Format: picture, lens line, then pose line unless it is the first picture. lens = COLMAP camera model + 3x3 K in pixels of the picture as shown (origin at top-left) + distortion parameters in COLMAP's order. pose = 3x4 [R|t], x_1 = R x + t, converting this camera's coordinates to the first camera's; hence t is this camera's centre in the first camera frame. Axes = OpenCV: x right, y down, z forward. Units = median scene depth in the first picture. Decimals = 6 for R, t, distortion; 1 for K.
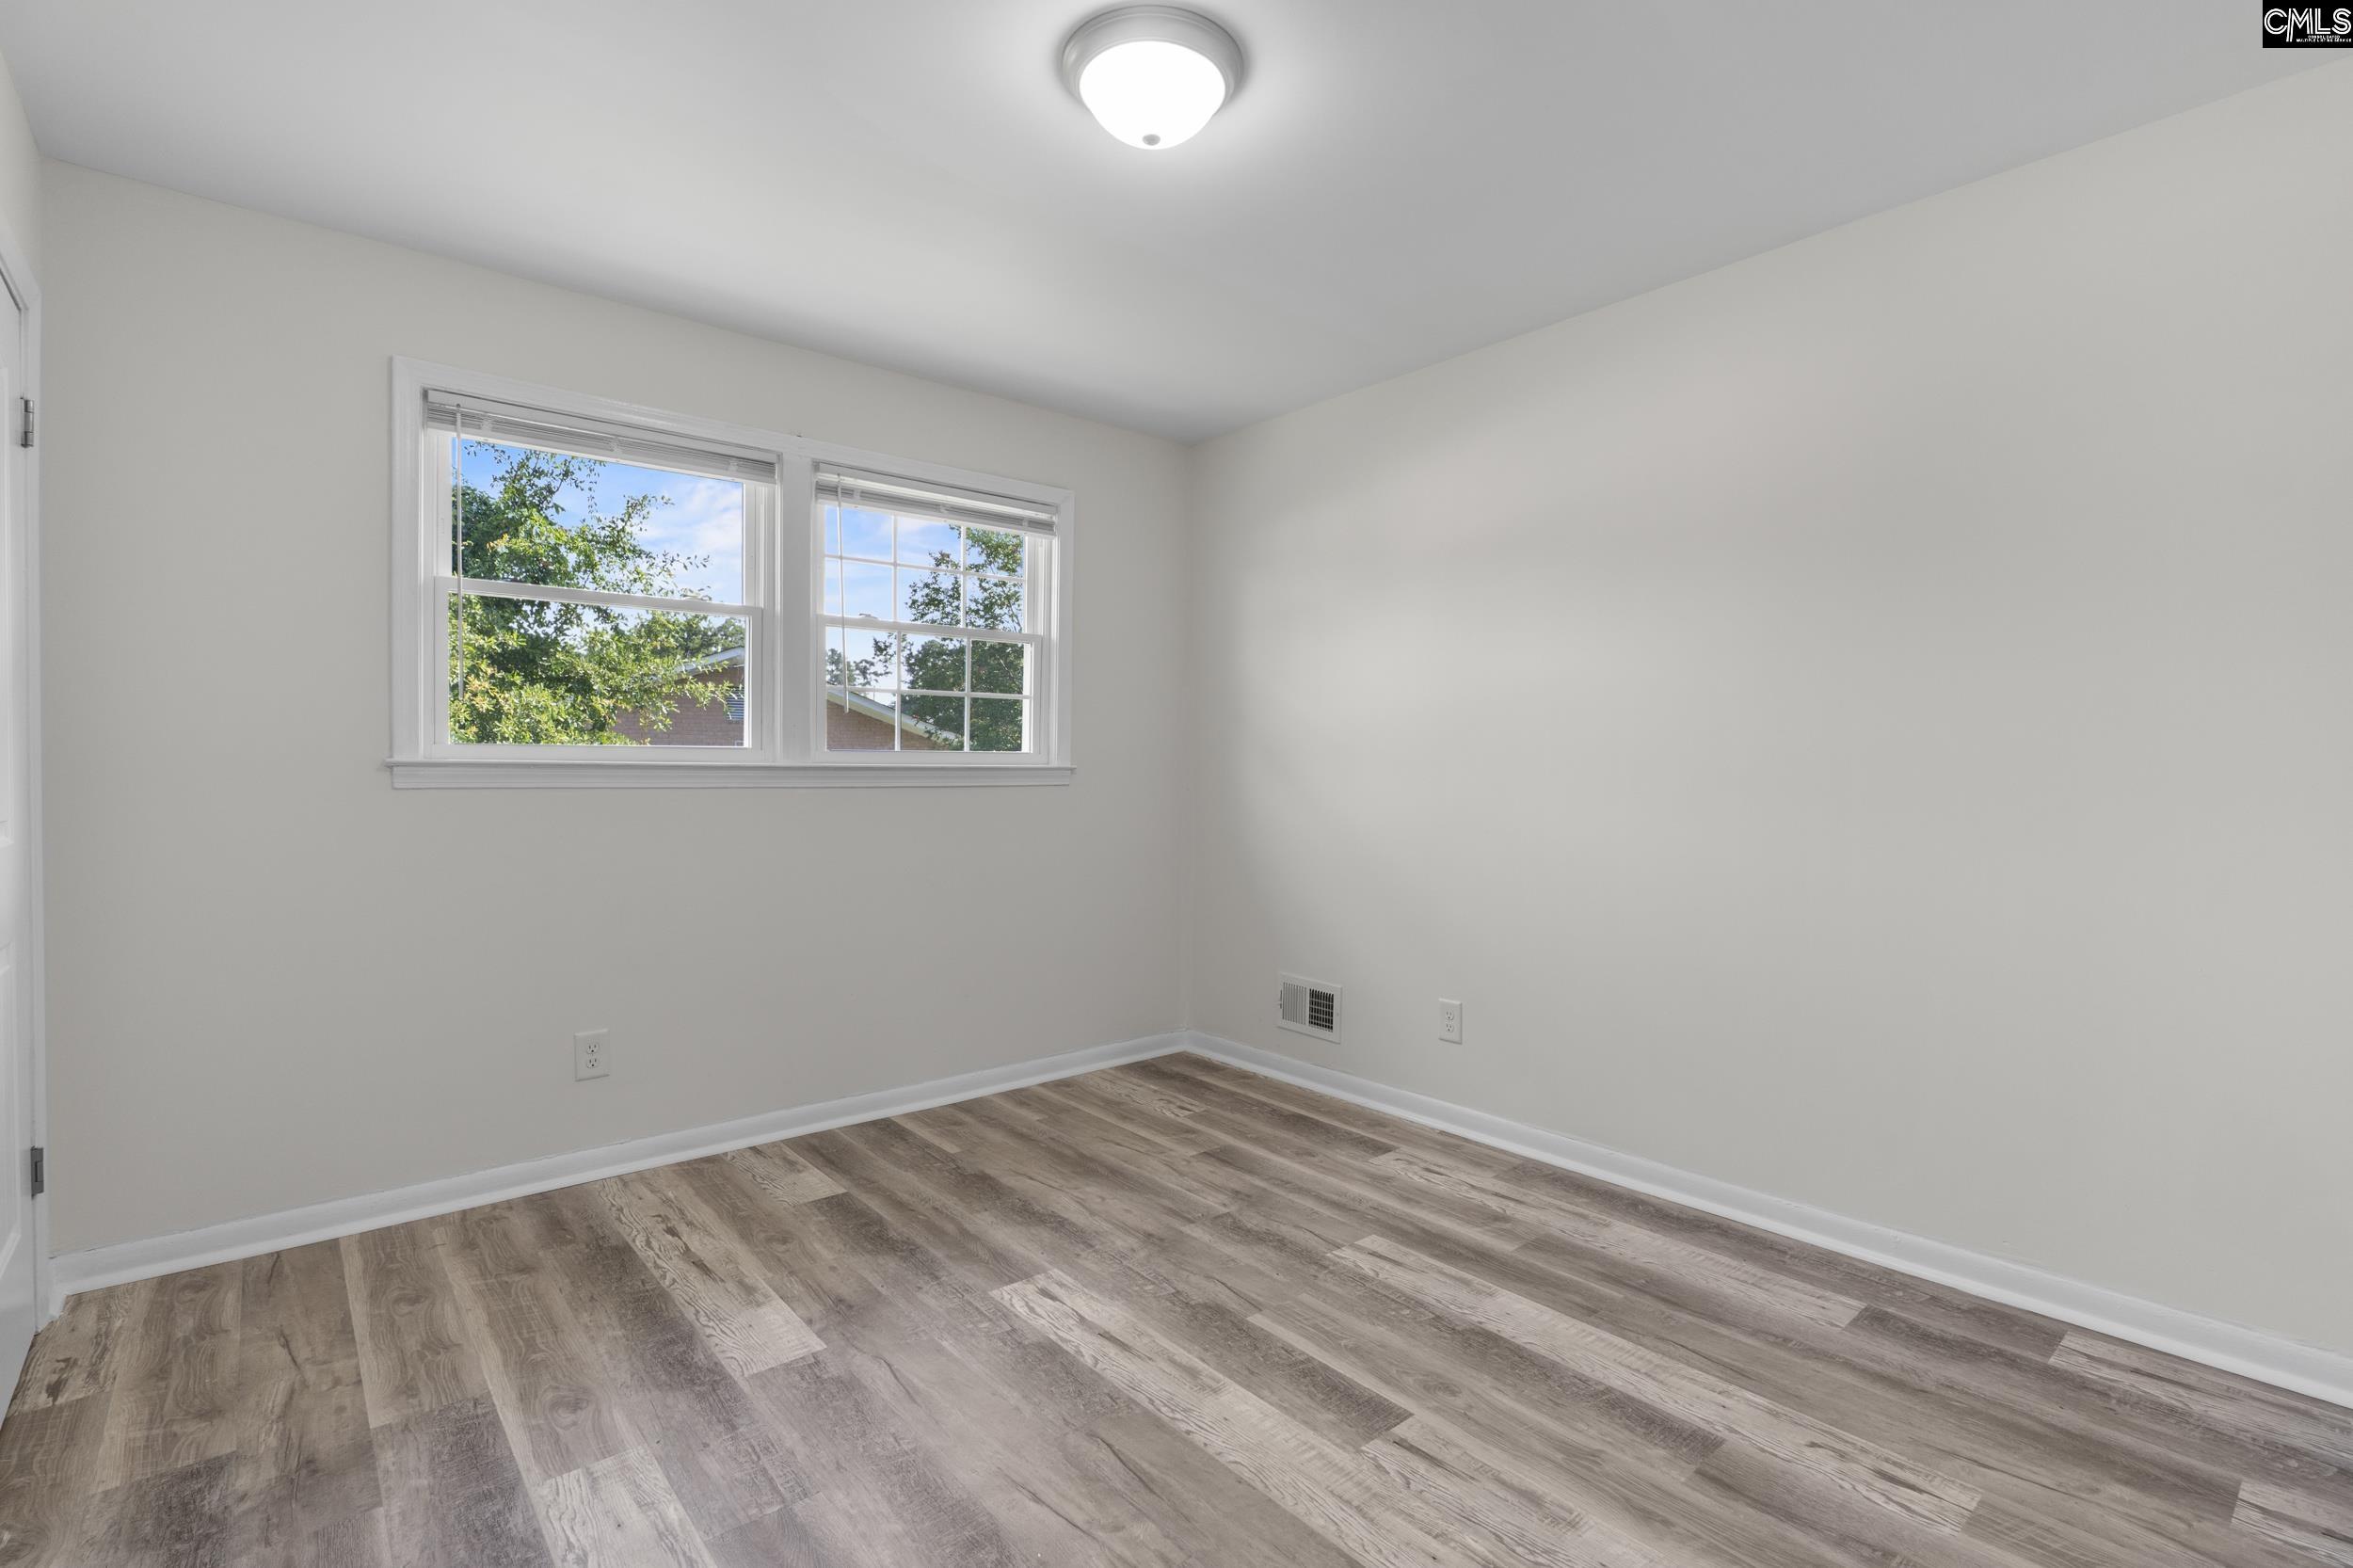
lens RADIAL K [[1092.6, 0, 1167.4], [0, 1092.6, 799.8], [0, 0, 1]] dist [-0.005395, -0.000859]
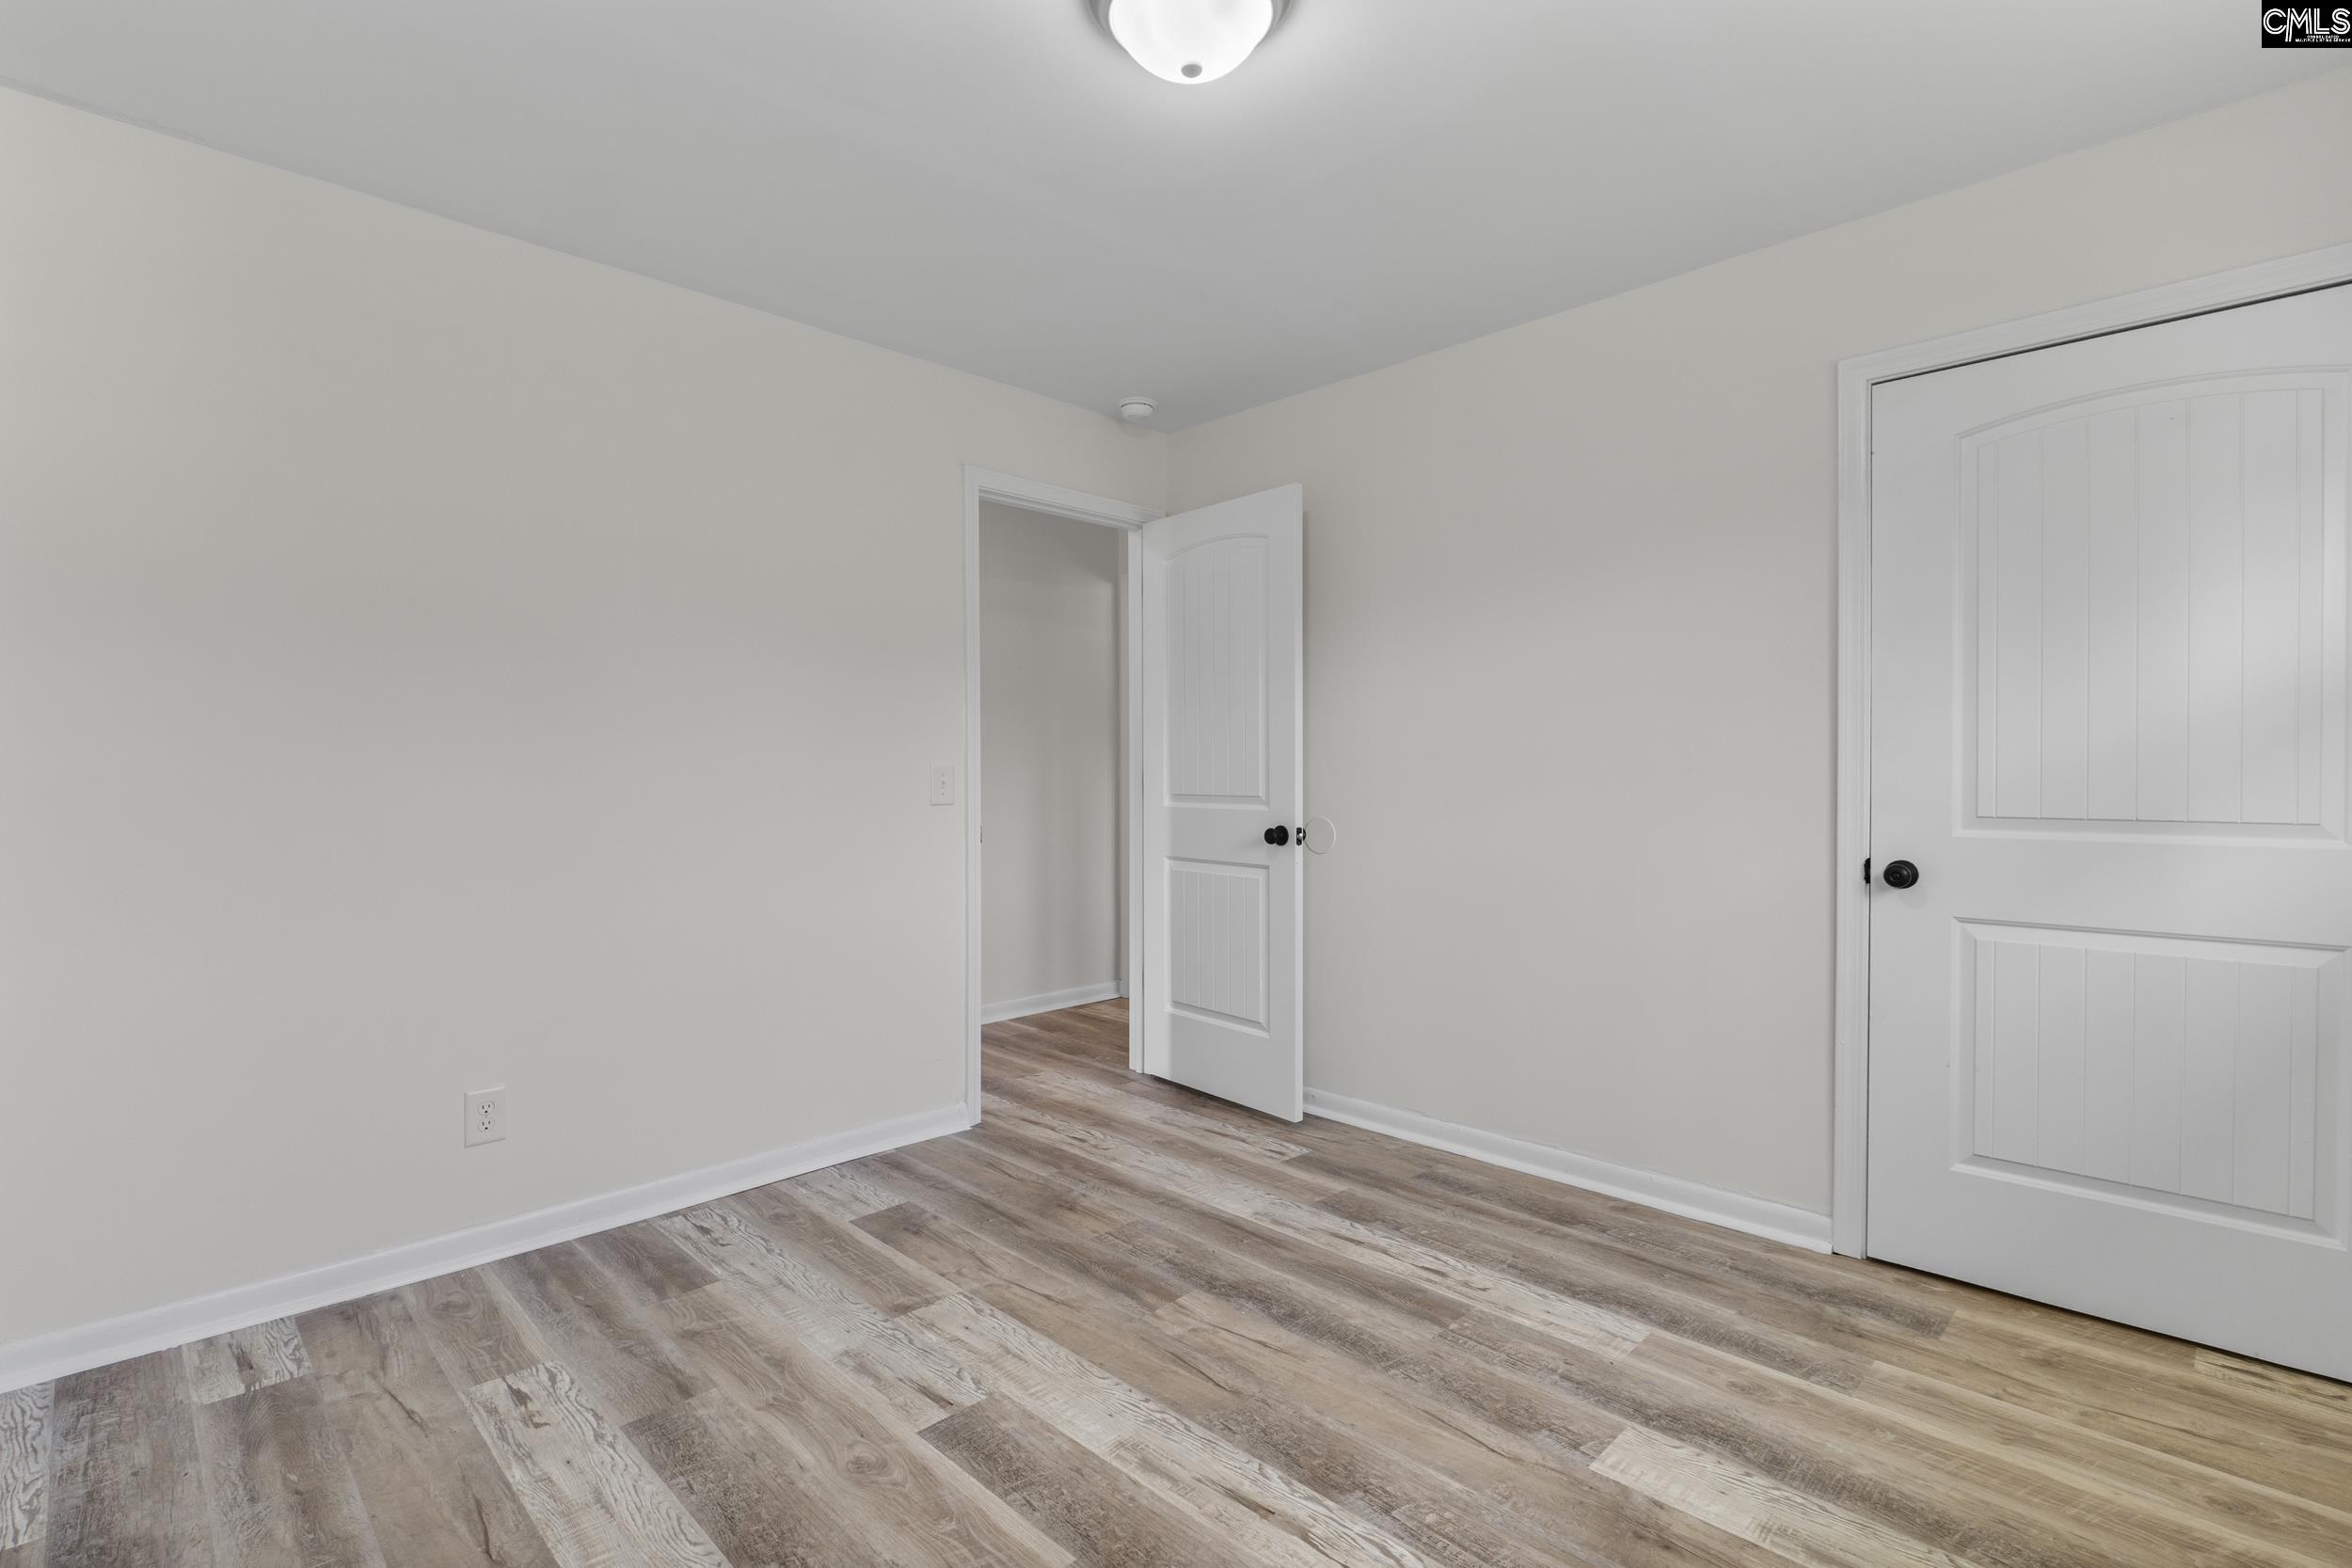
lens RADIAL K [[1092.1, 0, 1179.5], [0, 1092.1, 767.1], [0, 0, 1]] dist [-0.005395, -0.000859]
pose [[-0.995730, -0.002027, -0.092296, 0.085386], [-0.004170, 0.999726, 0.023033, -0.055280], [0.092224, 0.023319, -0.995465, 2.018663]]
